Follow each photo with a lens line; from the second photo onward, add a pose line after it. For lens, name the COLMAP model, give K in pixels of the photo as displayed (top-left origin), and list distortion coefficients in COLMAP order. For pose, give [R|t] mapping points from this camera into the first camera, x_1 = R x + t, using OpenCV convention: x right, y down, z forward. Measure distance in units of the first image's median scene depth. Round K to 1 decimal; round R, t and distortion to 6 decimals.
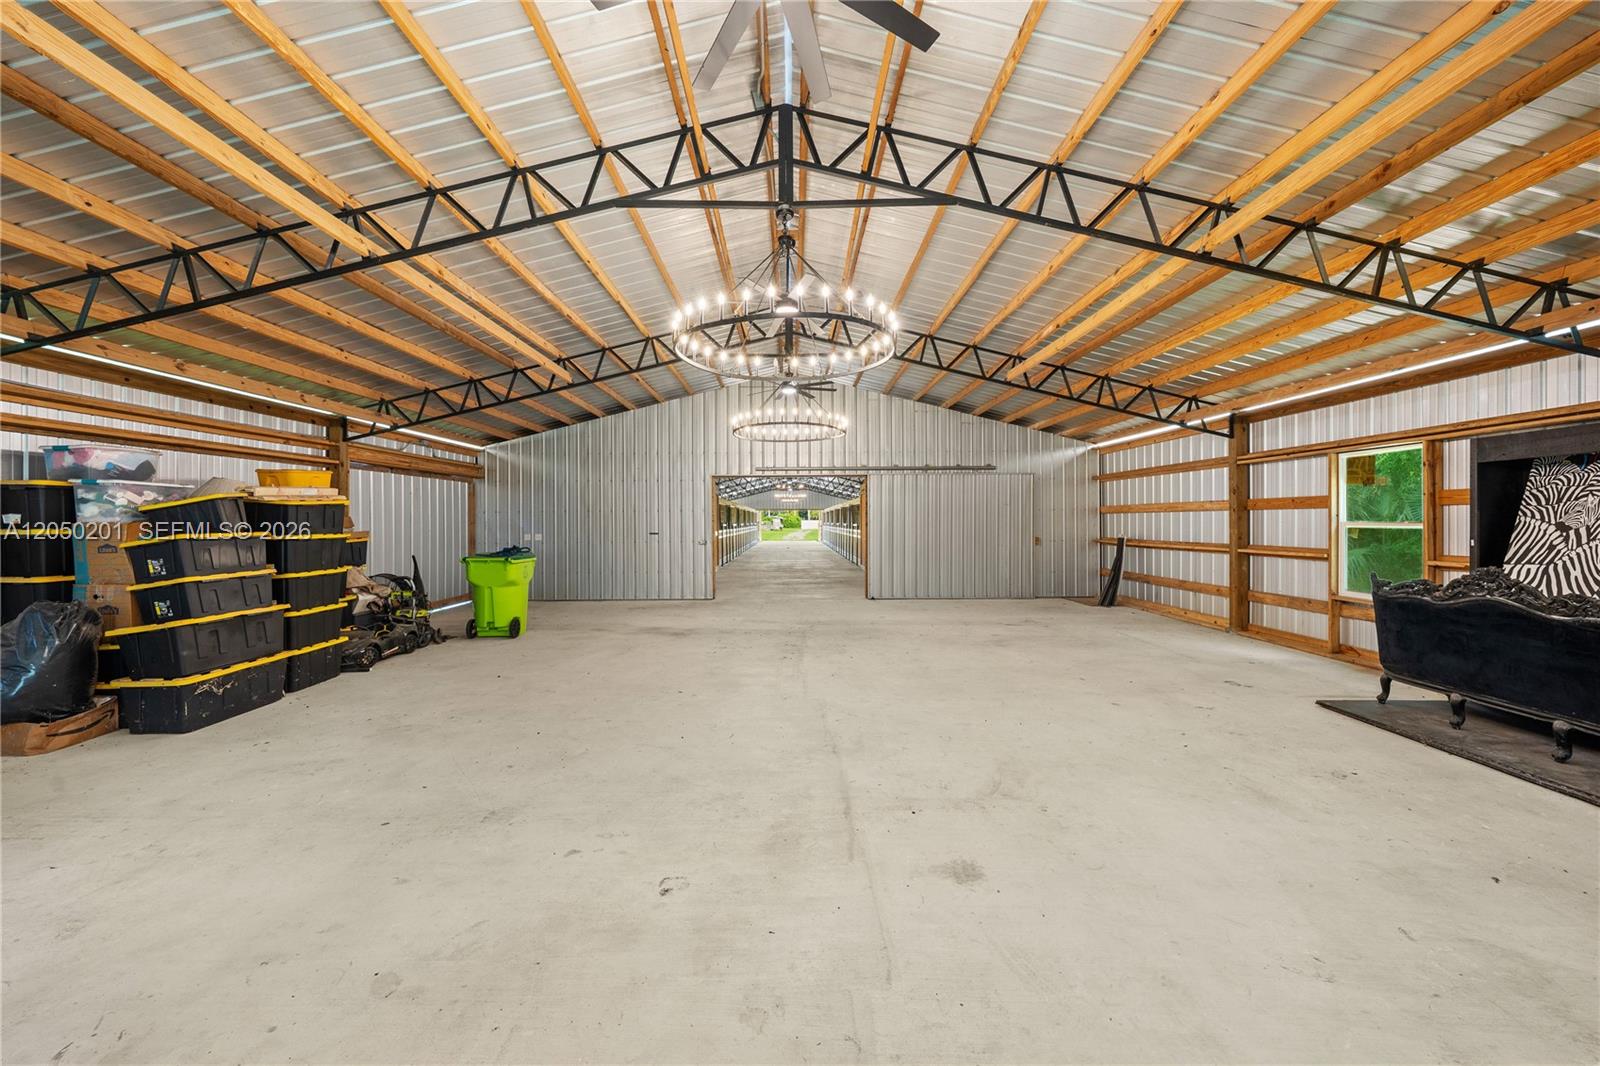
lens RADIAL K [[573.8, 0, 797.4], [0, 573.8, 527.6], [0, 0, 1]] dist [0.010076, 0.000034]
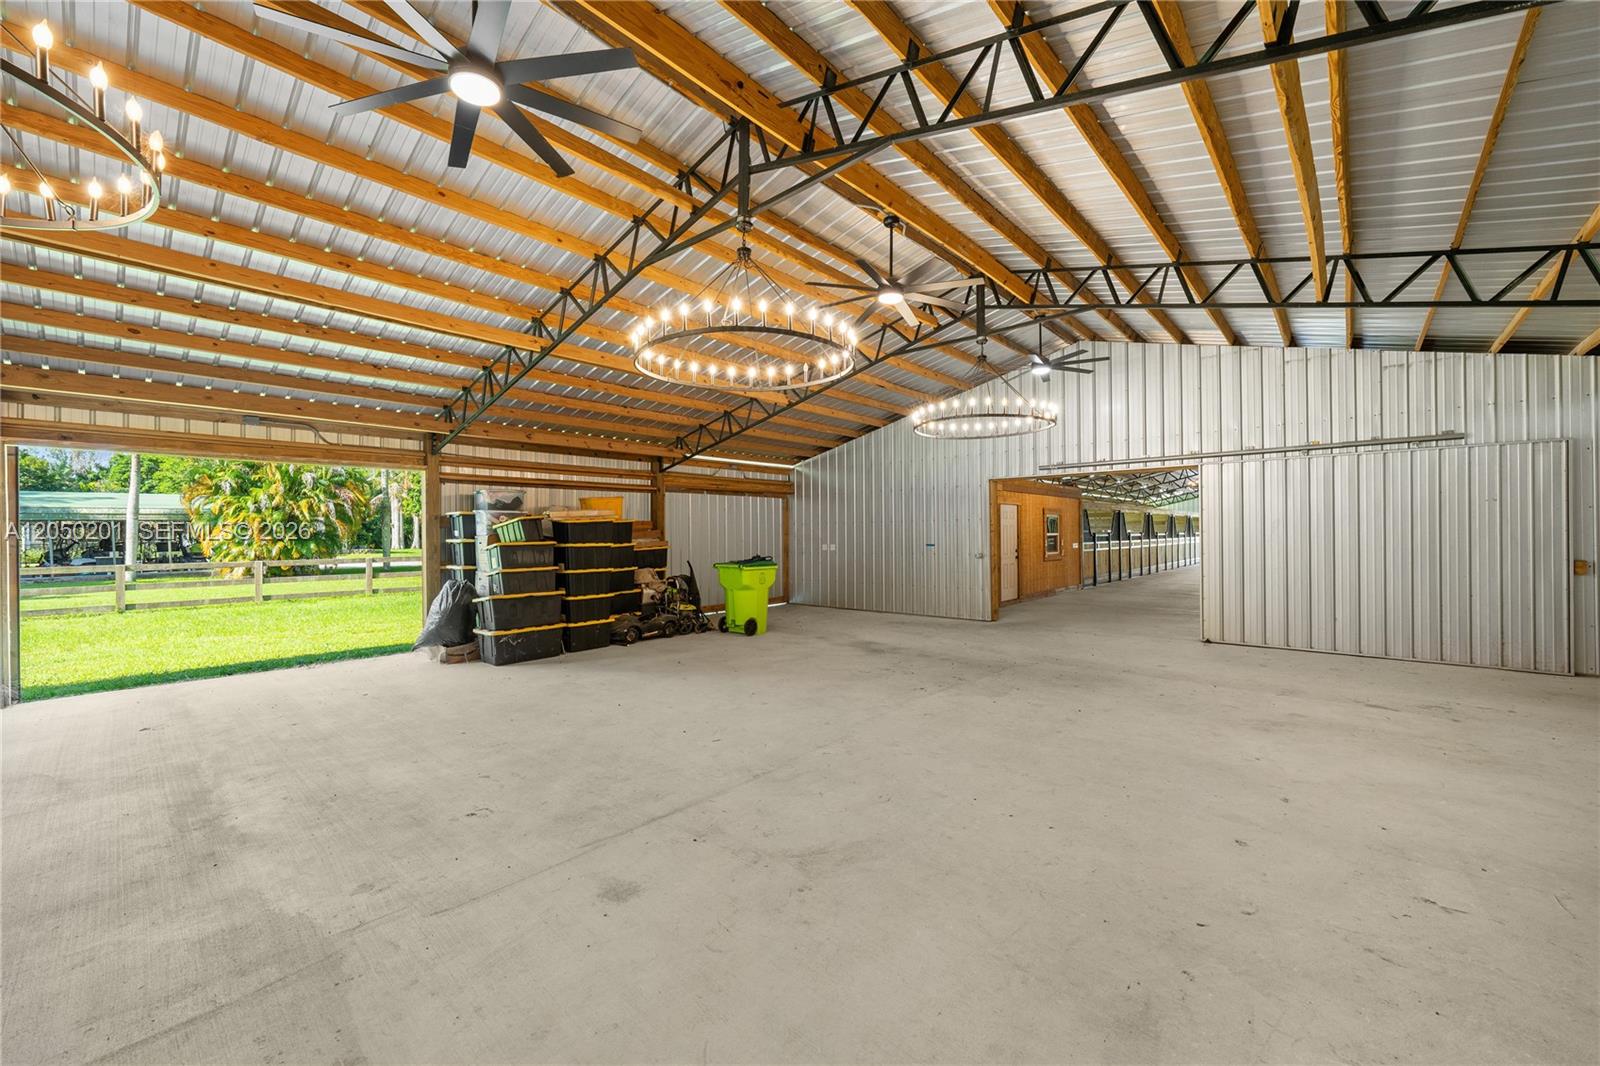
lens RADIAL K [[637.6, 0, 798.3], [0, 637.6, 532.6], [0, 0, 1]] dist [-0.000553, 0.000012]
pose [[0.745821, -0.002840, -0.666140, 0.417474], [-0.002341, 0.999974, -0.006884, -0.003115], [0.666142, 0.006693, 0.745795, 0.130136]]
